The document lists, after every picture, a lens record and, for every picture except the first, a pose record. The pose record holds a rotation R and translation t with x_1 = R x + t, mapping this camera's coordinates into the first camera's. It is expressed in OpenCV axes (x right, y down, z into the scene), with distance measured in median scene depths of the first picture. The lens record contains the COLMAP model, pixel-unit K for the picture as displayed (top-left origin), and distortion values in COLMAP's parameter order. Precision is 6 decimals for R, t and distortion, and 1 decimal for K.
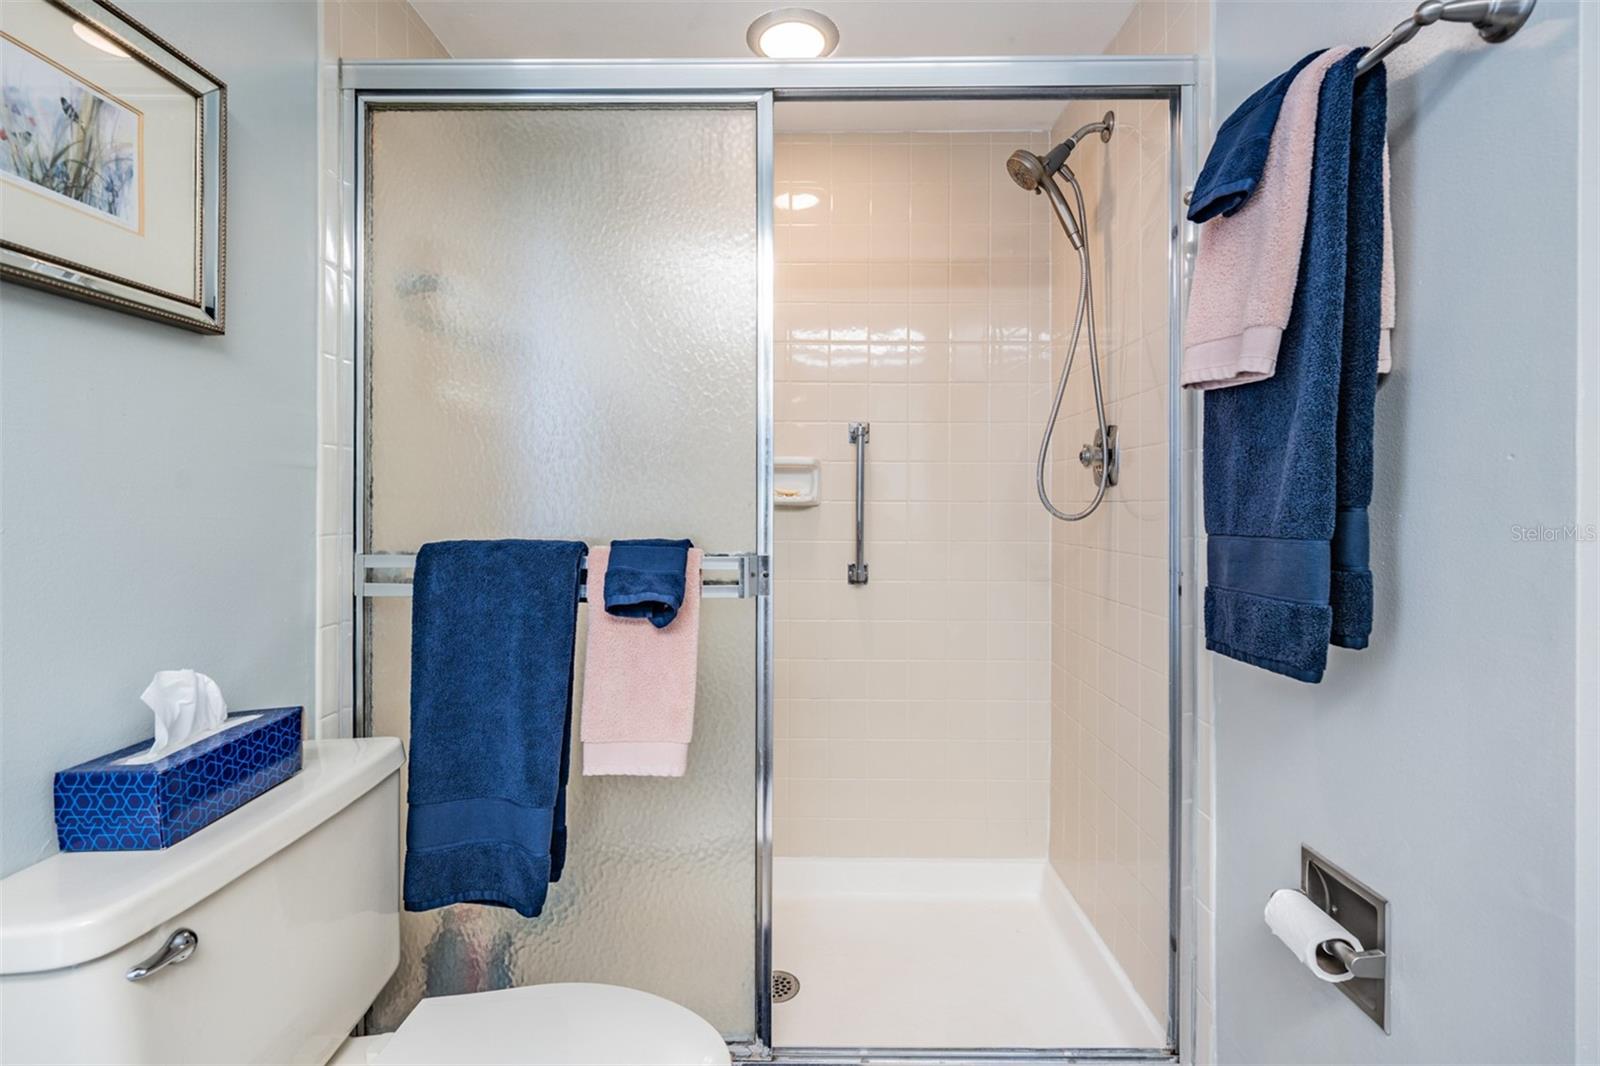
lens RADIAL K [[756.1, 0, 797.9], [0, 756.1, 492.7], [0, 0, 1]] dist [0.014021, 0.000279]
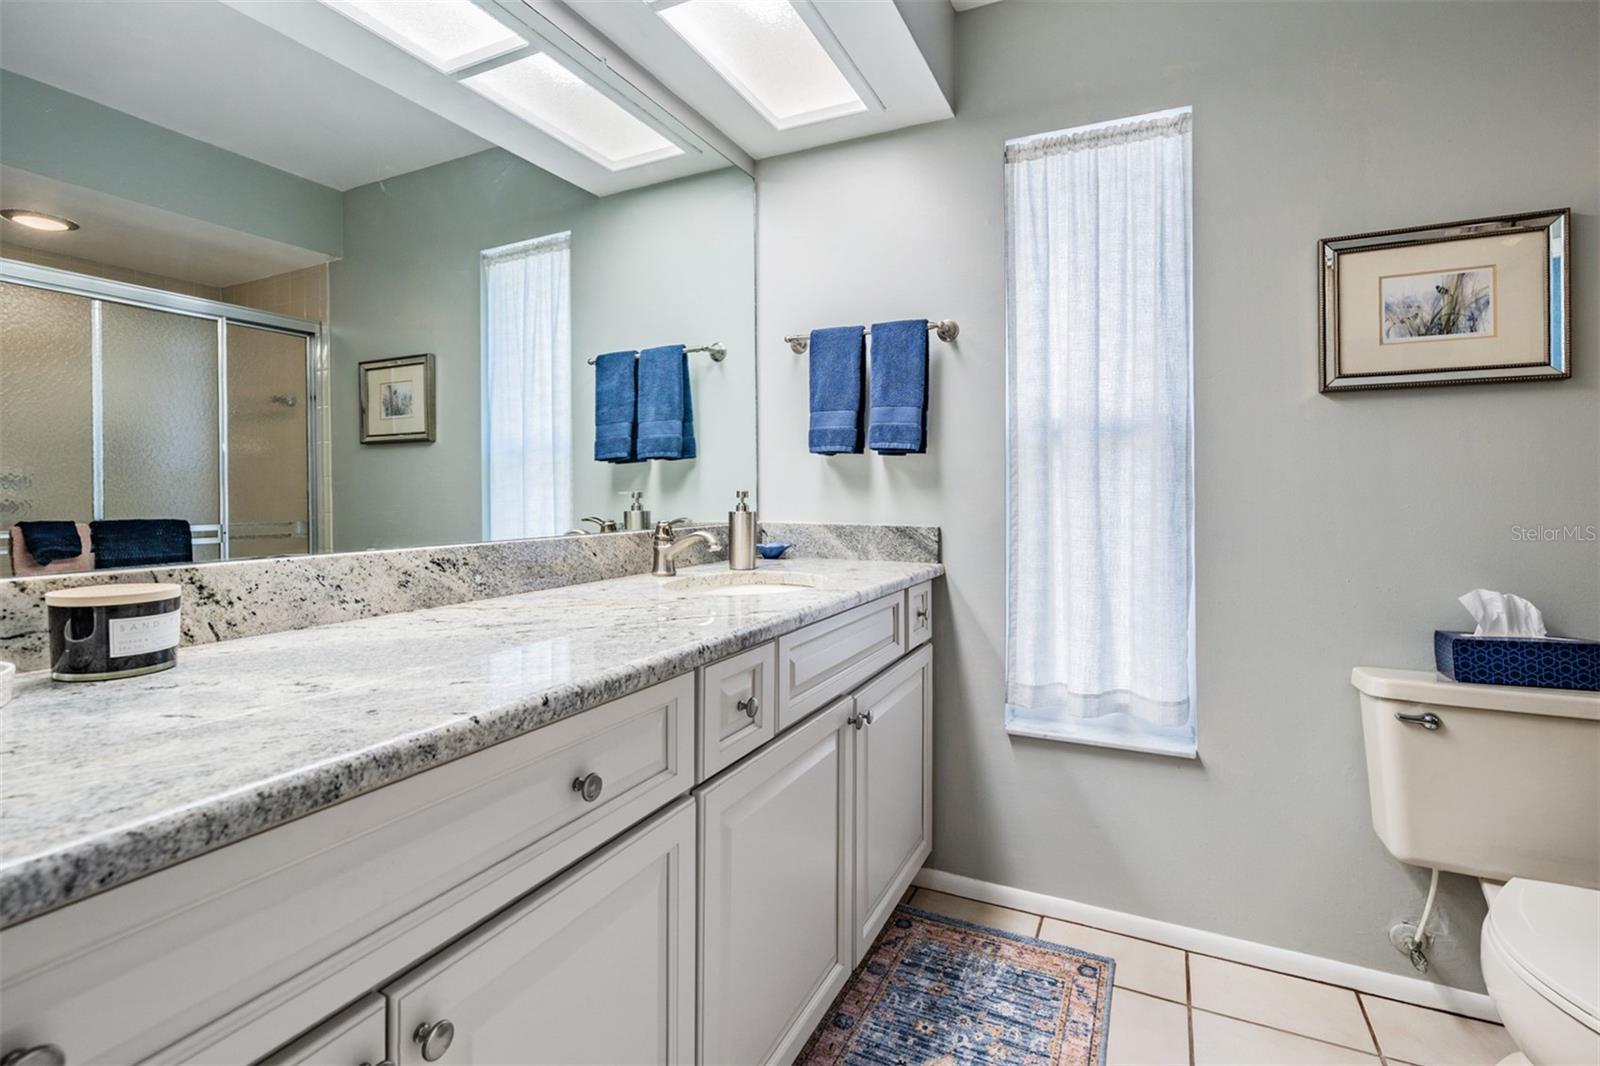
lens RADIAL K [[756.1, 0, 797.9], [0, 756.1, 492.7], [0, 0, 1]] dist [0.014021, 0.000279]
pose [[-0.431694, -0.002588, -0.902016, 1.462990], [0.010483, 0.999914, -0.007886, 0.010216], [0.901959, -0.012860, -0.431630, 0.356969]]
